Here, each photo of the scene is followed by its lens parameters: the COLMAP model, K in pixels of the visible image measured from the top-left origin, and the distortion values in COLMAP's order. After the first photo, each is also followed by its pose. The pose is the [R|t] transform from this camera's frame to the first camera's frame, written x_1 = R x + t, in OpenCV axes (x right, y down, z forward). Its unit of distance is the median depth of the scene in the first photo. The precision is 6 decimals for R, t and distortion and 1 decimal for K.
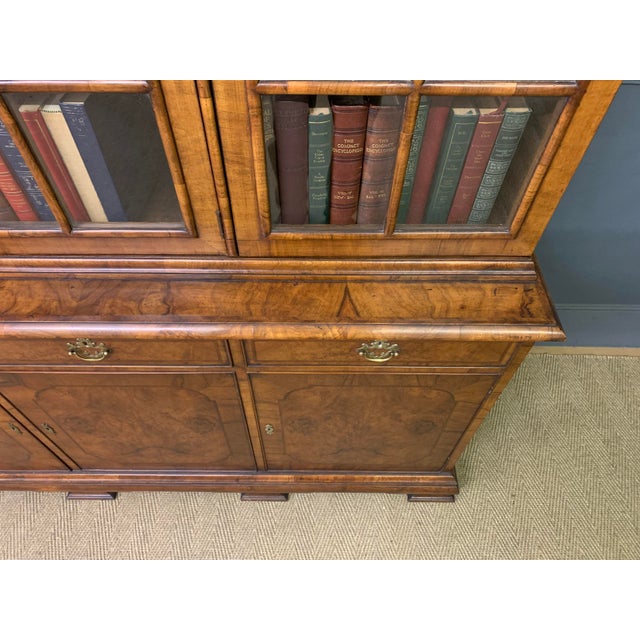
lens RADIAL K [[496.1, 0, 311.5], [0, 496.1, 319.9], [0, 0, 1]] dist [0.063131, -0.079978]
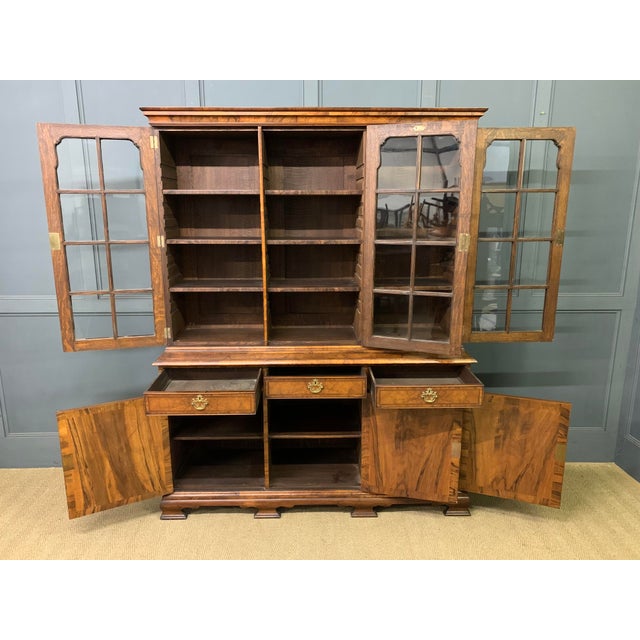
lens RADIAL K [[496.1, 0, 312.9], [0, 496.1, 315.3], [0, 0, 1]] dist [0.063131, -0.079978]
pose [[0.999676, -0.014956, 0.020581, -0.527970], [0.024806, 0.752611, -0.657998, 1.718379], [-0.005648, 0.658296, 0.752738, -1.406906]]
